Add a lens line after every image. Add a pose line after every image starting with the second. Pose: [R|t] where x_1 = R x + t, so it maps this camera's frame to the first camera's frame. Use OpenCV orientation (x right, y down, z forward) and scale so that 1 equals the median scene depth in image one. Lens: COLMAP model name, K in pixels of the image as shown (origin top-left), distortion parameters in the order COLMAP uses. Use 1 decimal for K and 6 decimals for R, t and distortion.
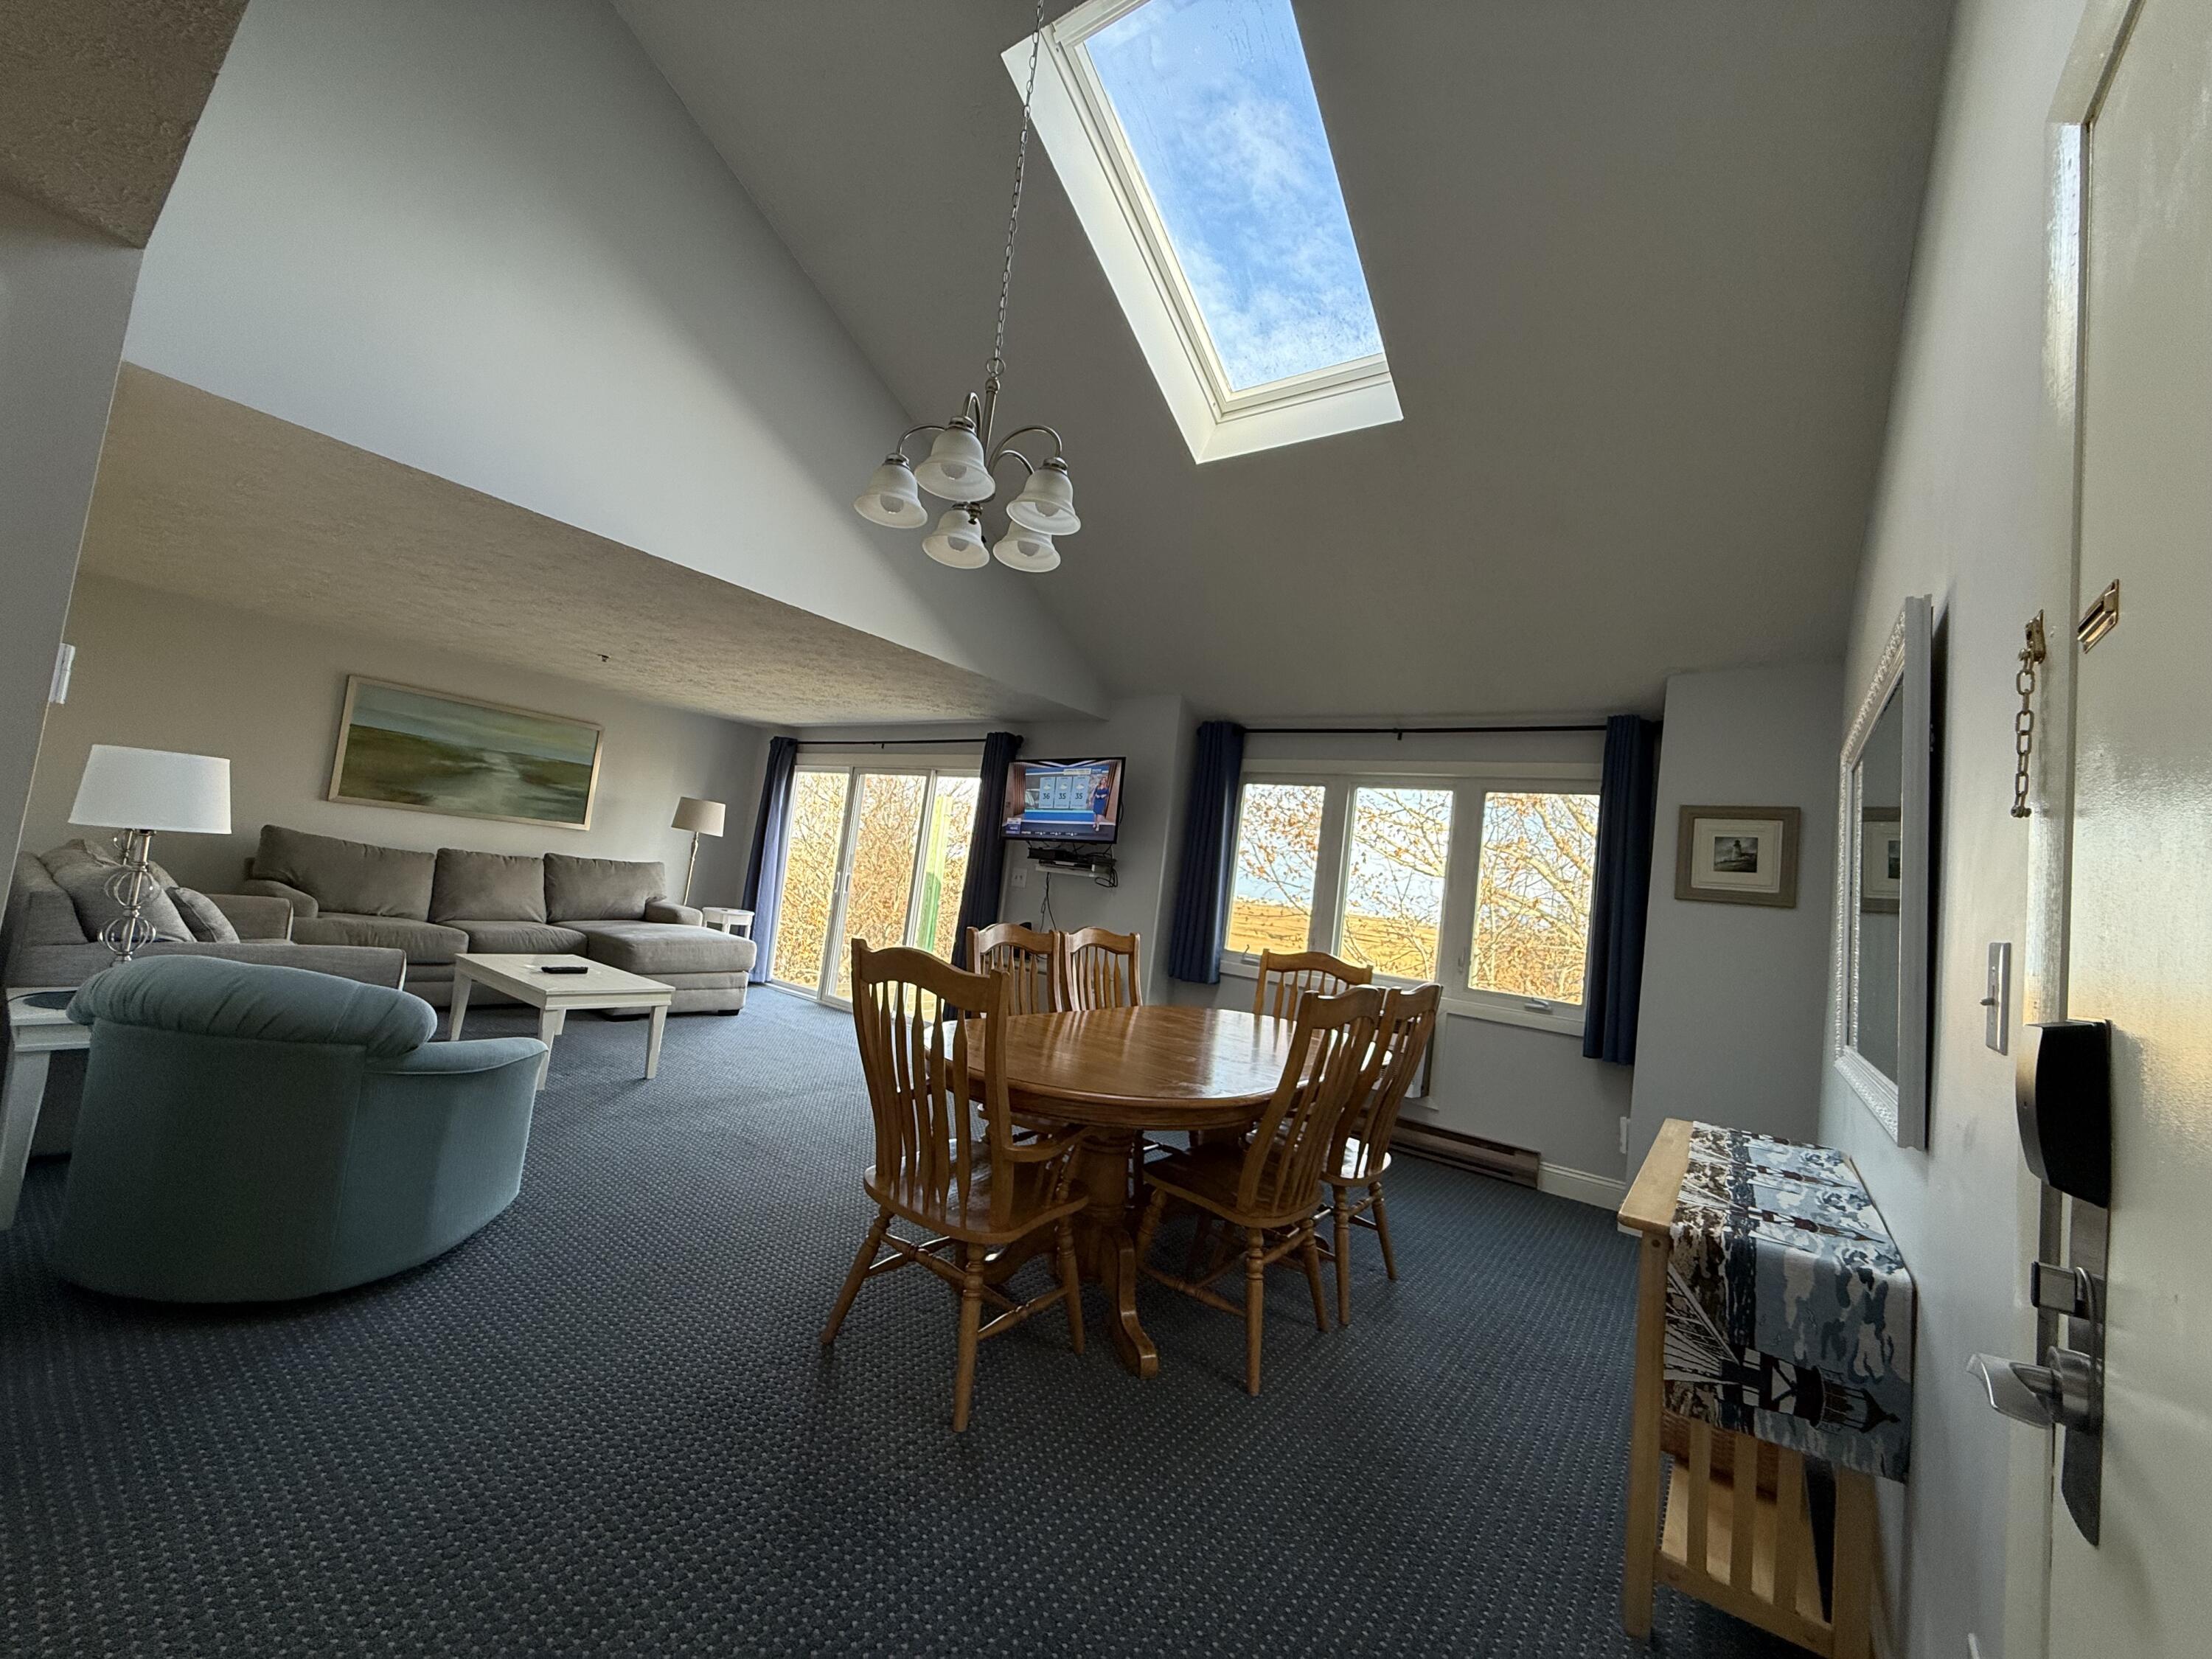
lens RADIAL K [[873.5, 0, 1099.1], [0, 873.5, 832.1], [0, 0, 1]] dist [0.000514, -0.000027]
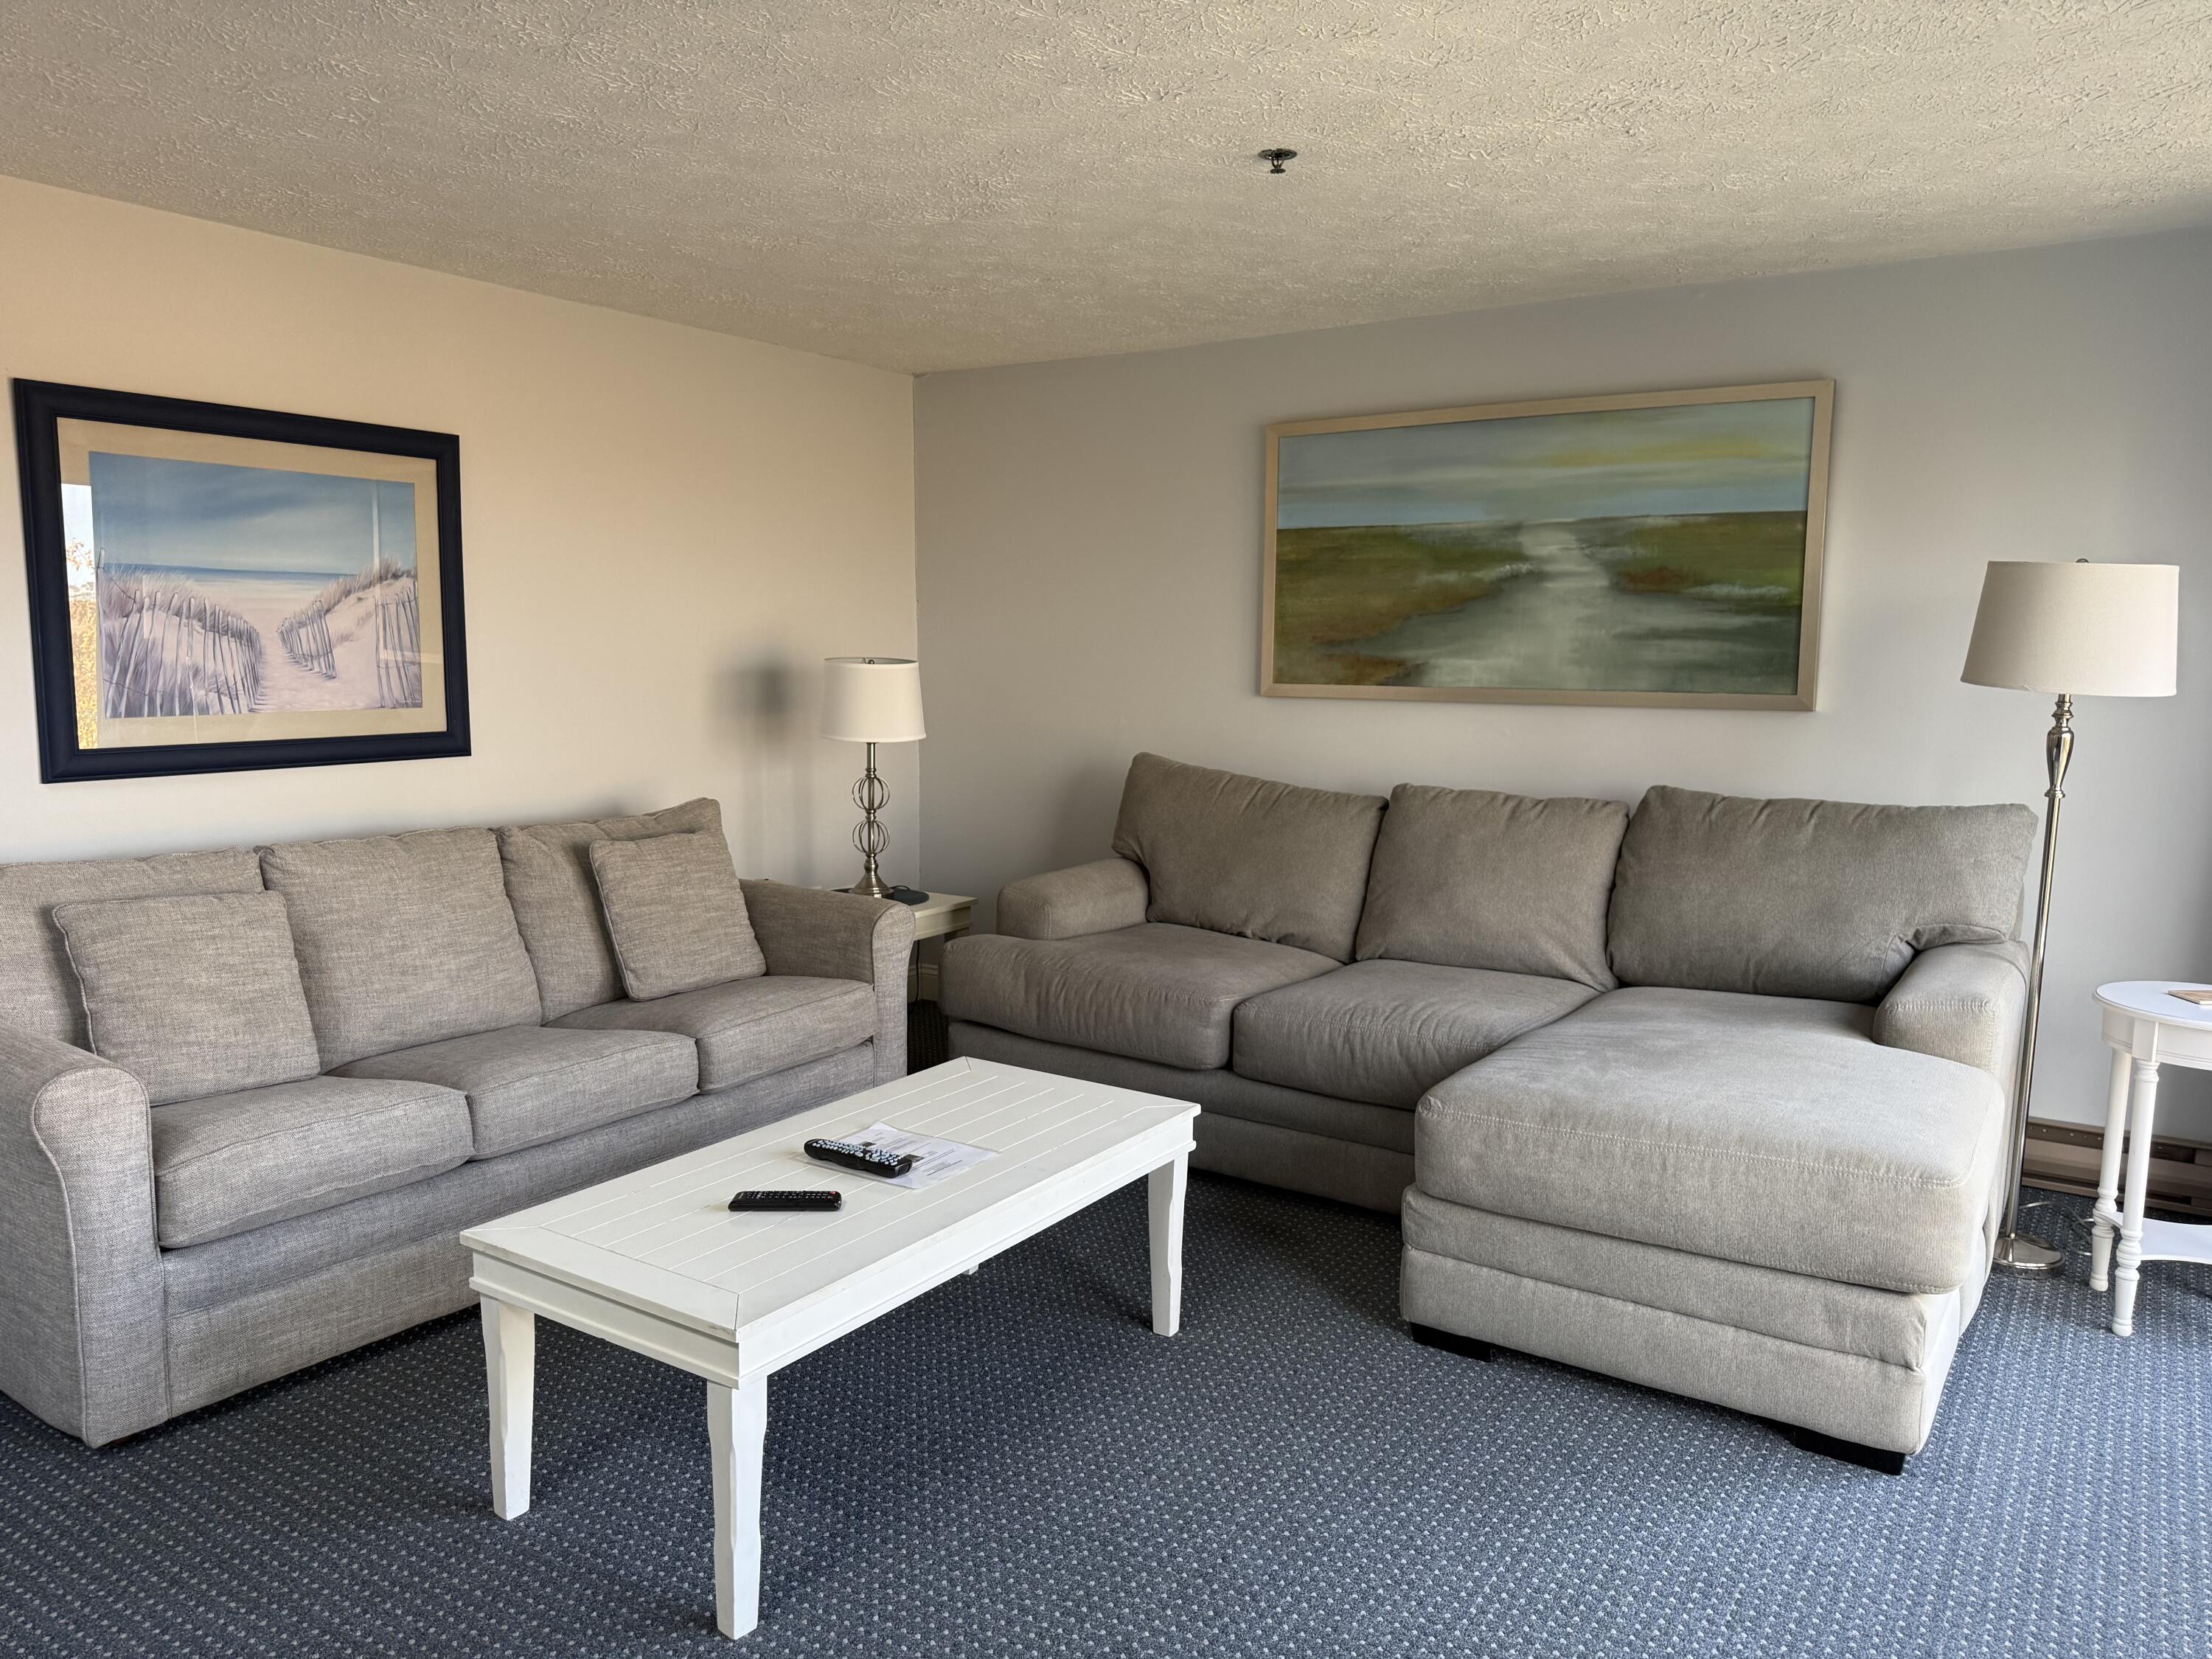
lens RADIAL K [[1548.7, 0, 1112.4], [0, 1548.7, 834.0], [0, 0, 1]] dist [0.072004, -0.083003]
pose [[0.048037, 0.007119, -0.998820, -0.020883], [0.059130, 0.998201, 0.009959, 0.038090], [0.997094, -0.059539, 0.047529, 1.178192]]
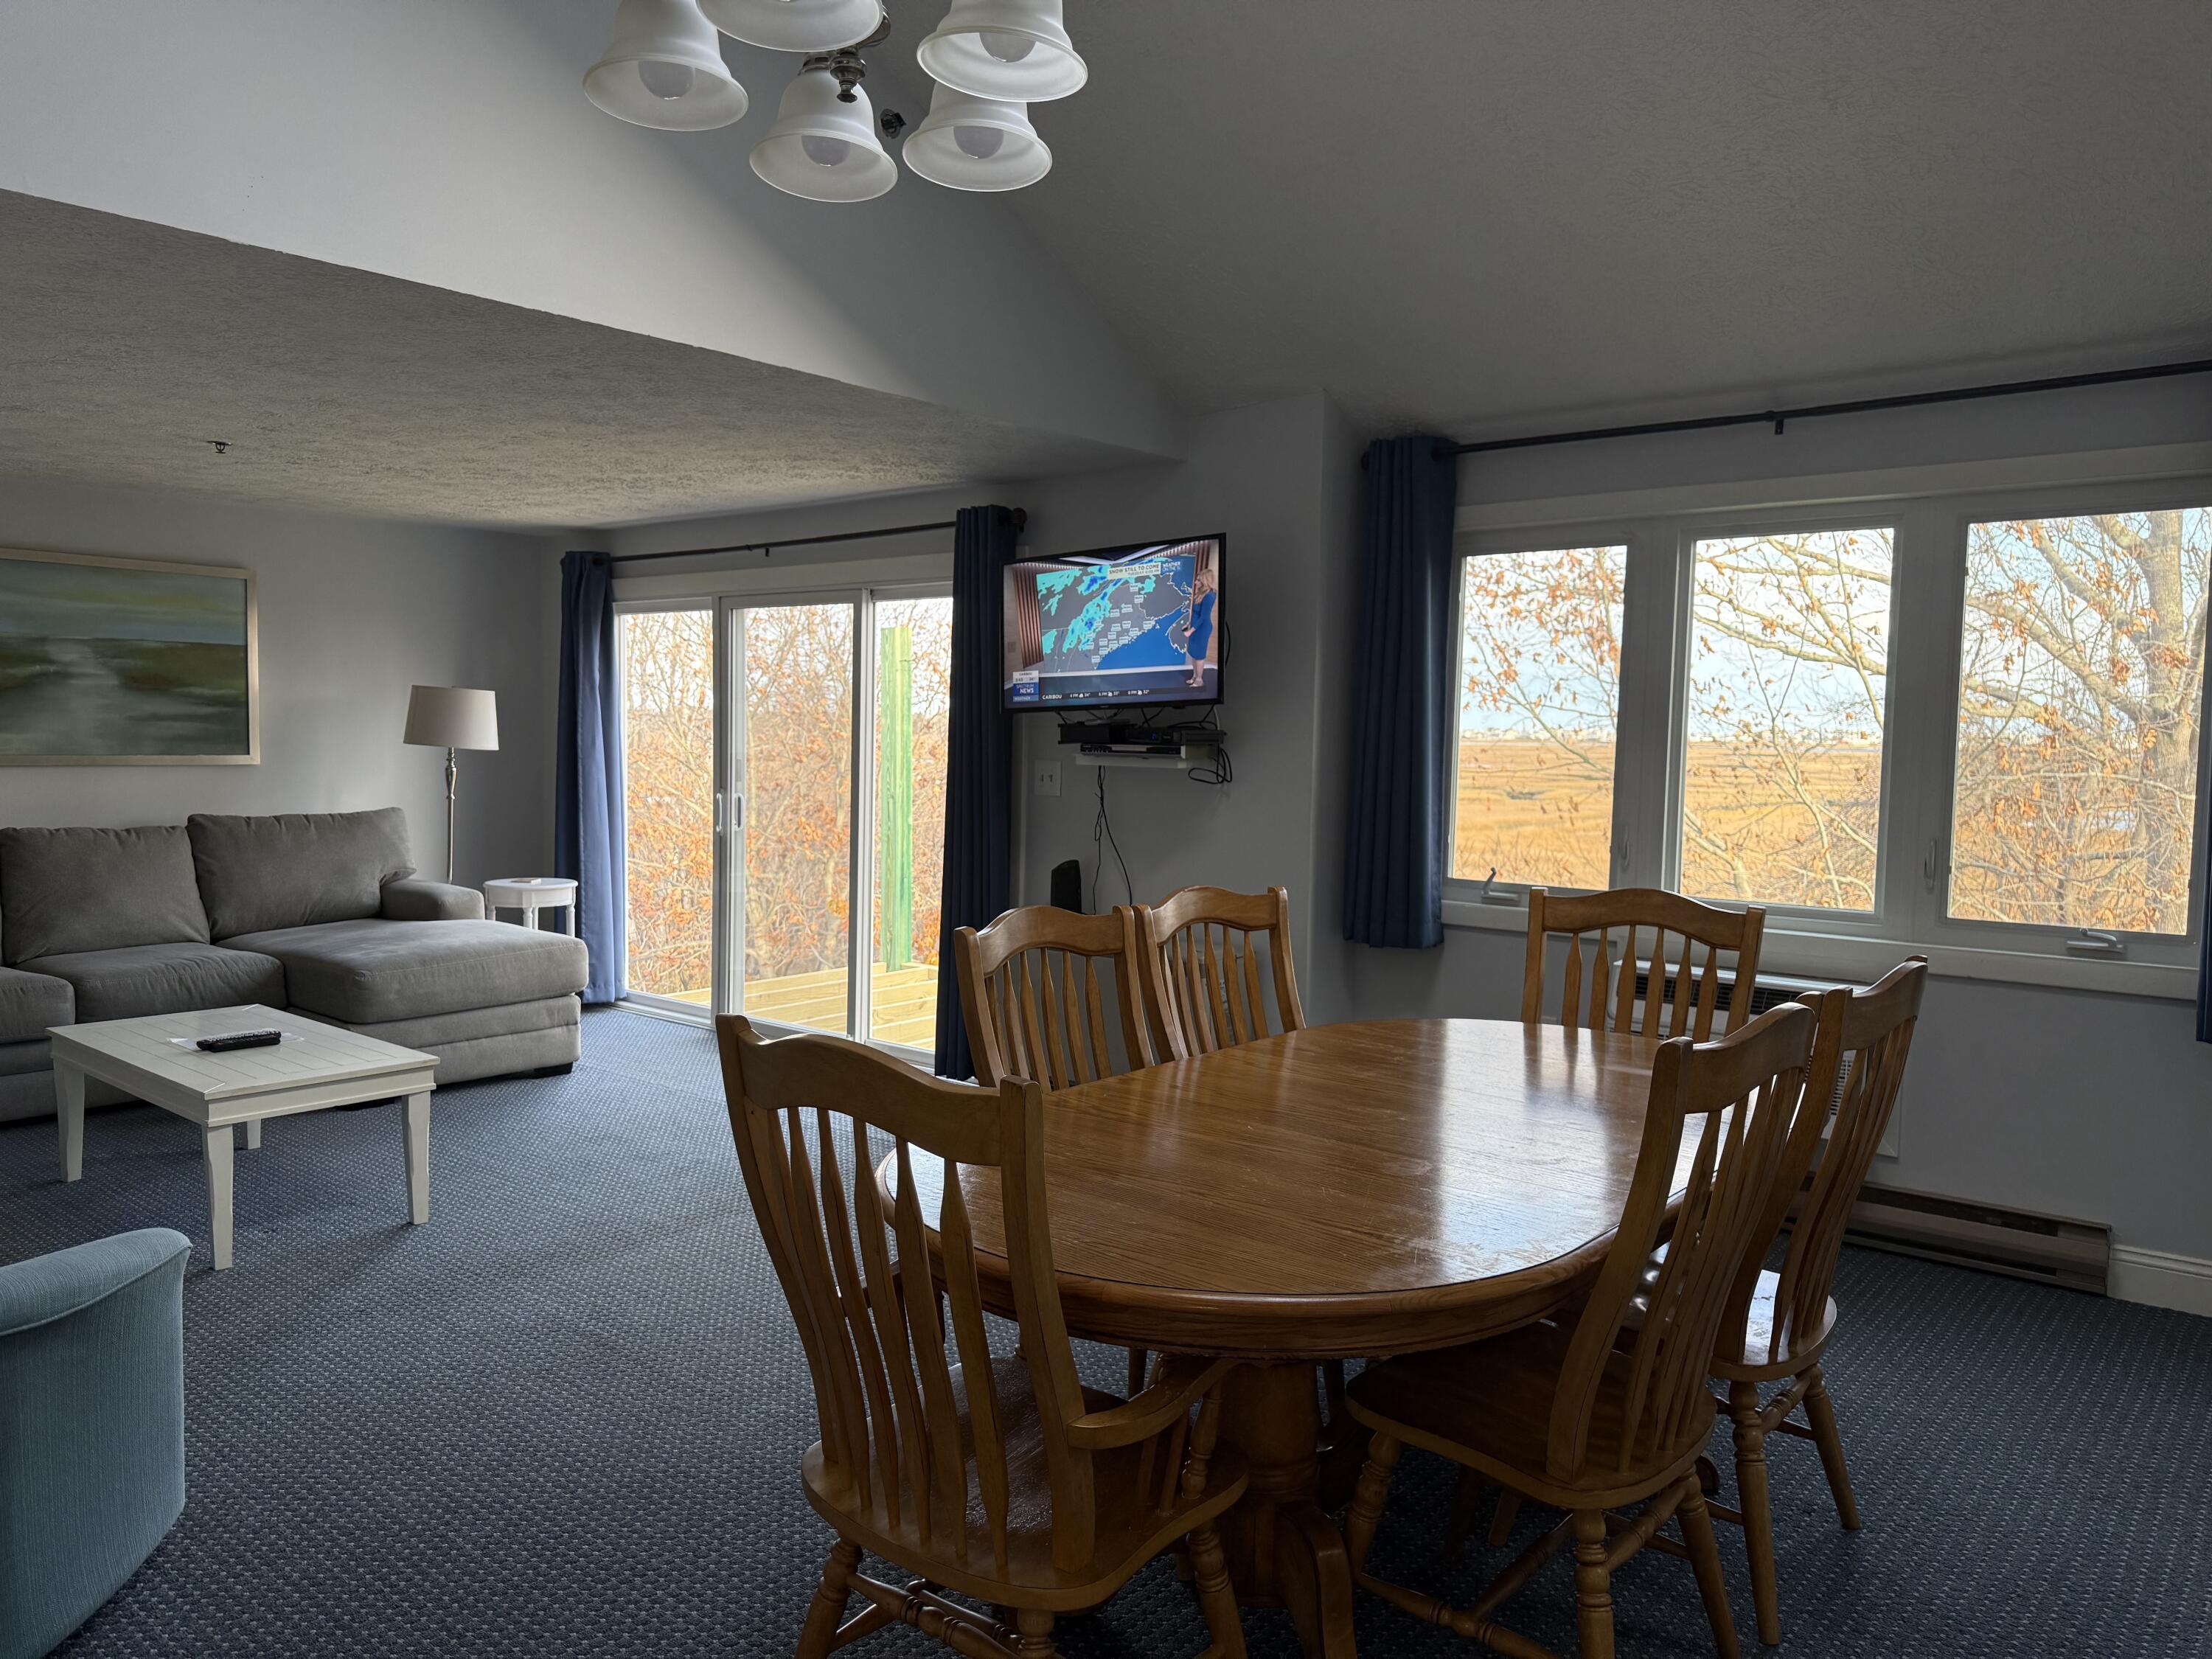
lens RADIAL K [[1548.7, 0, 1093.4], [0, 1548.7, 840.3], [0, 0, 1]] dist [0.072004, -0.083003]
pose [[0.992692, -0.097915, -0.070533, -0.000112], [0.105982, 0.986911, 0.121553, -0.031604], [0.057707, -0.128140, 0.990076, 0.080968]]
